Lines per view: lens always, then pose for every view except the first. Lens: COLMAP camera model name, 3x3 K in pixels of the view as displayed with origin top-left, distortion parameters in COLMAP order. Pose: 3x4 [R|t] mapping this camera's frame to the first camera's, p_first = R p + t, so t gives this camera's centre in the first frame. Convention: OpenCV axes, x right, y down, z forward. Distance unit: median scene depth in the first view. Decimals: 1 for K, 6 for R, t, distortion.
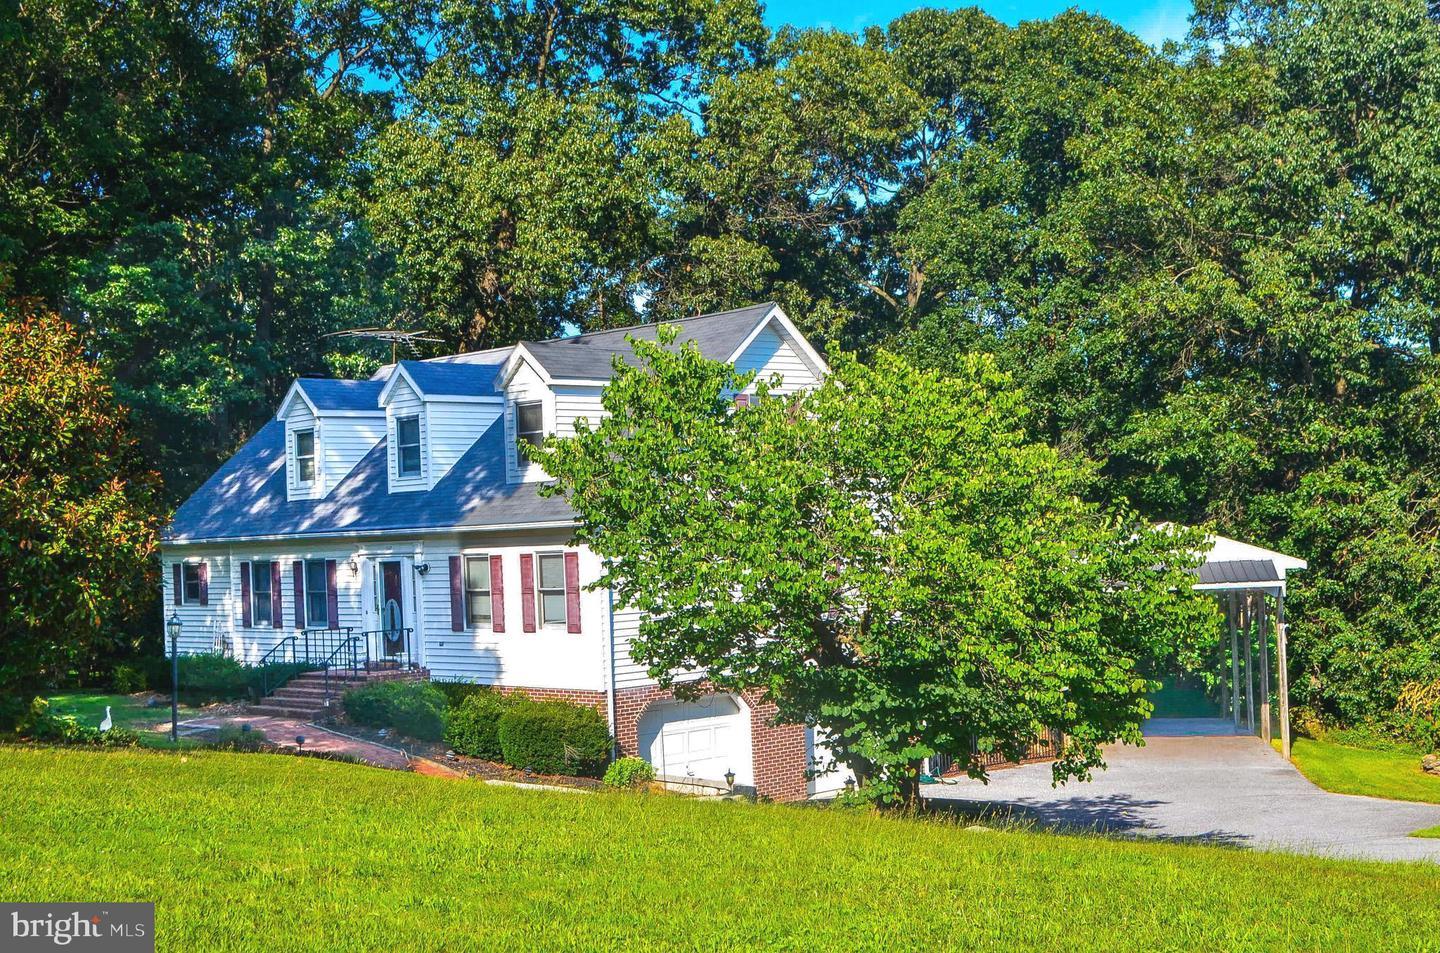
lens RADIAL K [[1935.1, 0, 714.3], [0, 1935.1, 474.3], [0, 0, 1]] dist [0.003992, 0.000000]
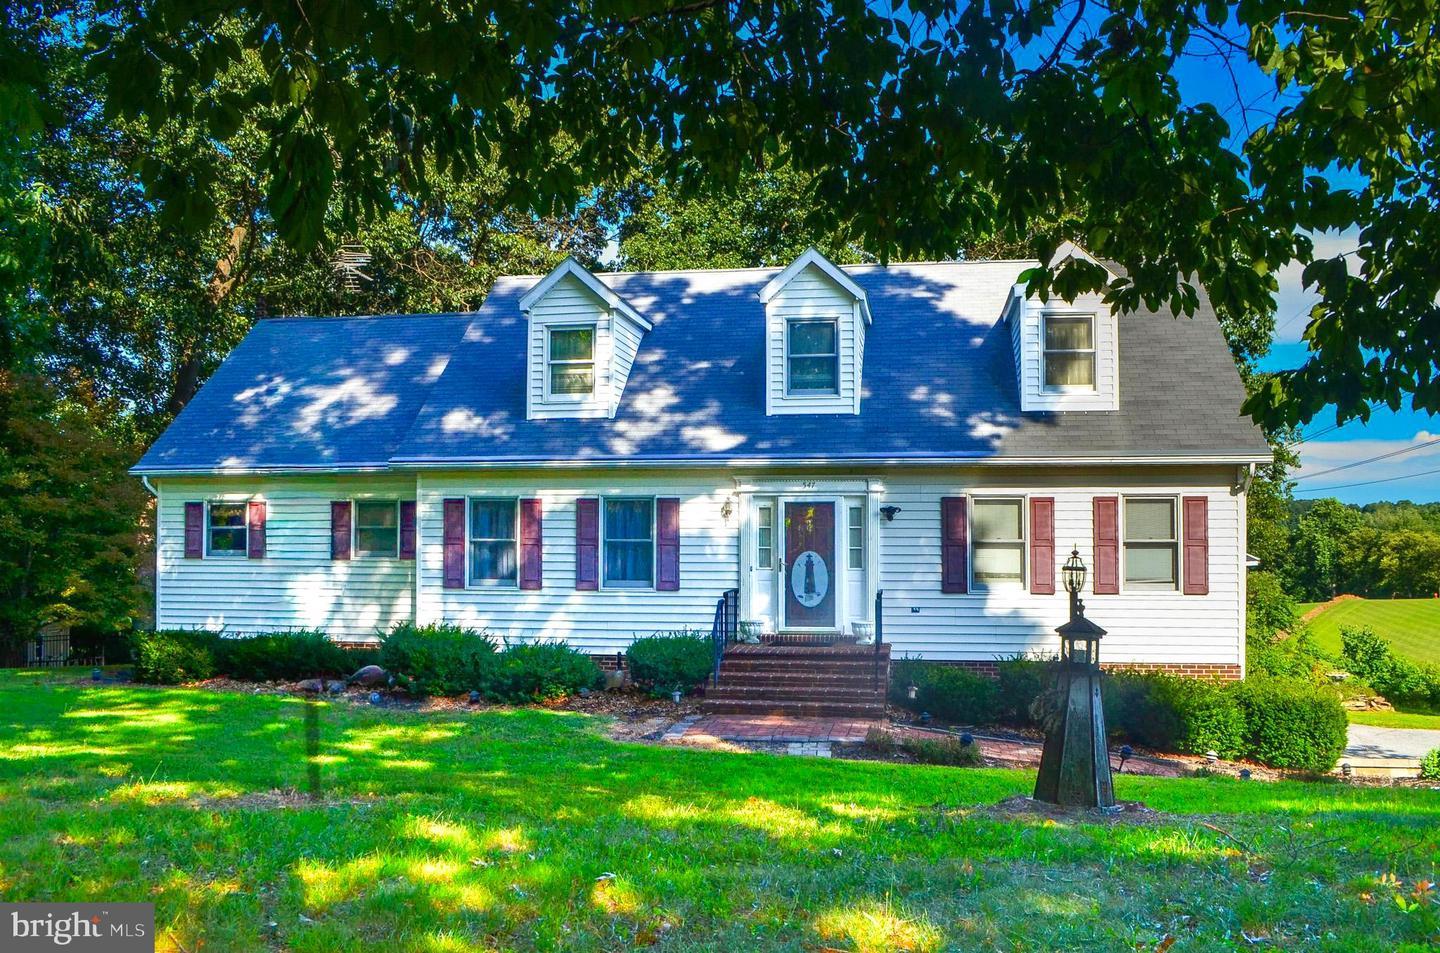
lens RADIAL K [[1143.7, 0, 758.1], [0, 1143.7, 506.7], [0, 0, 1]] dist [-0.080790, 0.009287]
pose [[0.781565, 0.055928, 0.621312, -0.444155], [-0.051659, 0.998355, -0.024886, 0.056839], [-0.621682, -0.012646, 0.783168, 0.635089]]
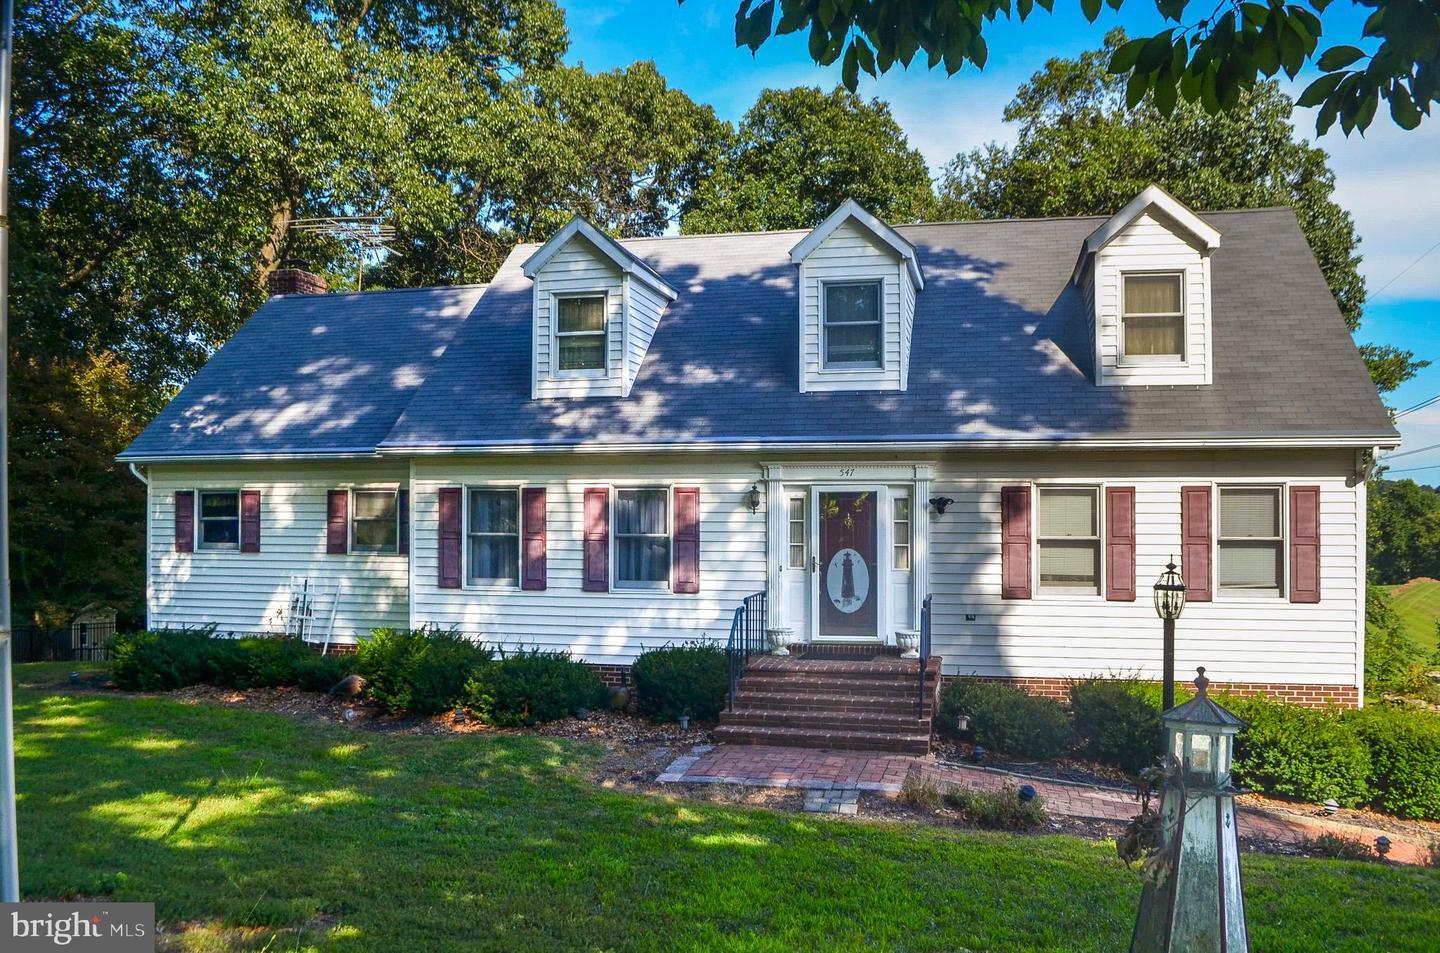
lens RADIAL K [[1143.7, 0, 743.6], [0, 1143.7, 506.5], [0, 0, 1]] dist [-0.080790, 0.009287]
pose [[0.823568, 0.047754, 0.565204, -0.400151], [-0.053524, 0.998546, -0.006376, 0.052233], [-0.564687, -0.025000, 0.824927, 0.671844]]
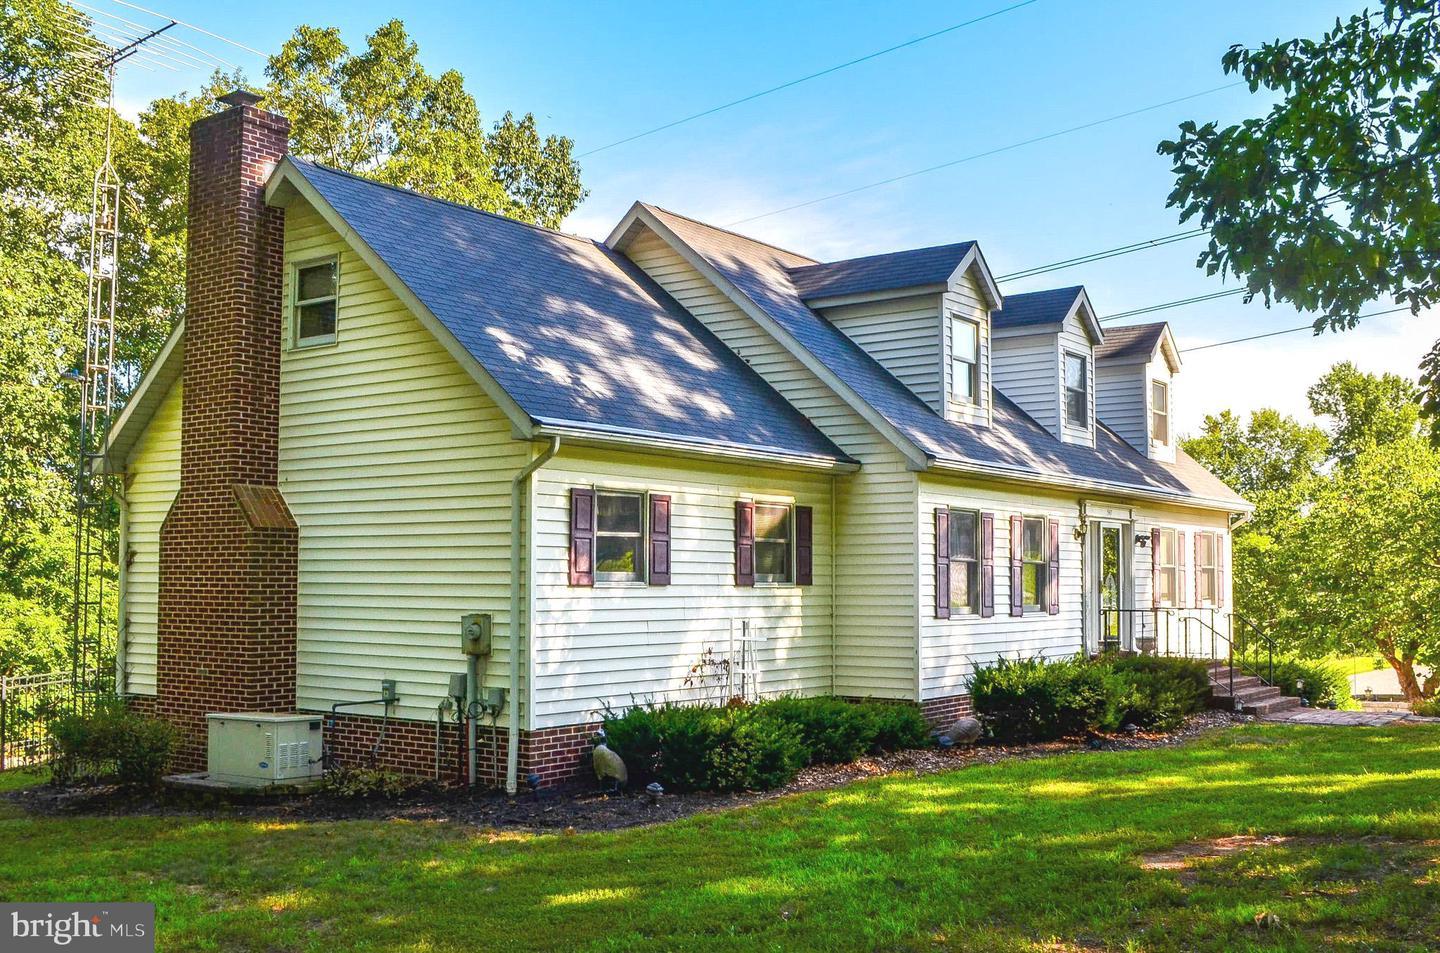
lens RADIAL K [[1420.3, 0, 724.4], [0, 1420.3, 485.1], [0, 0, 1]] dist [-0.086870, 0.000000]
pose [[-0.166399, 0.103716, 0.980589, -0.698053], [-0.030396, 0.993441, -0.110233, 0.093946], [-0.985590, -0.048149, -0.162155, 1.209043]]
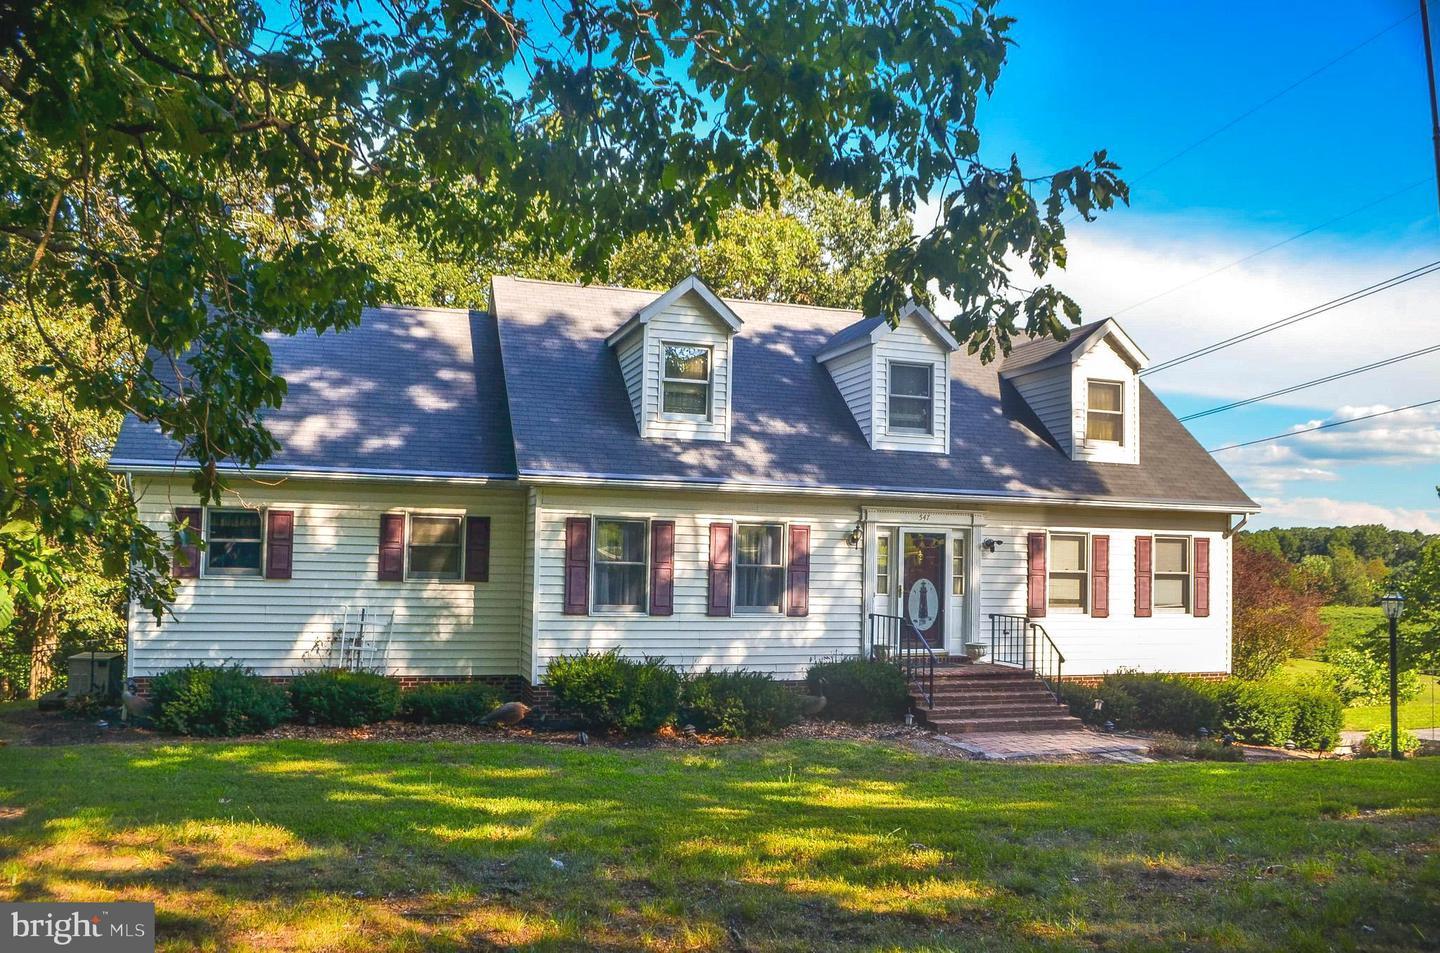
lens RADIAL K [[1143.7, 0, 762.4], [0, 1143.7, 501.8], [0, 0, 1]] dist [-0.080790, 0.009287]
pose [[0.405672, 0.094256, 0.909146, -0.612395], [-0.066153, 0.995088, -0.073648, 0.069253], [-0.911622, -0.030266, 0.409915, 0.830888]]
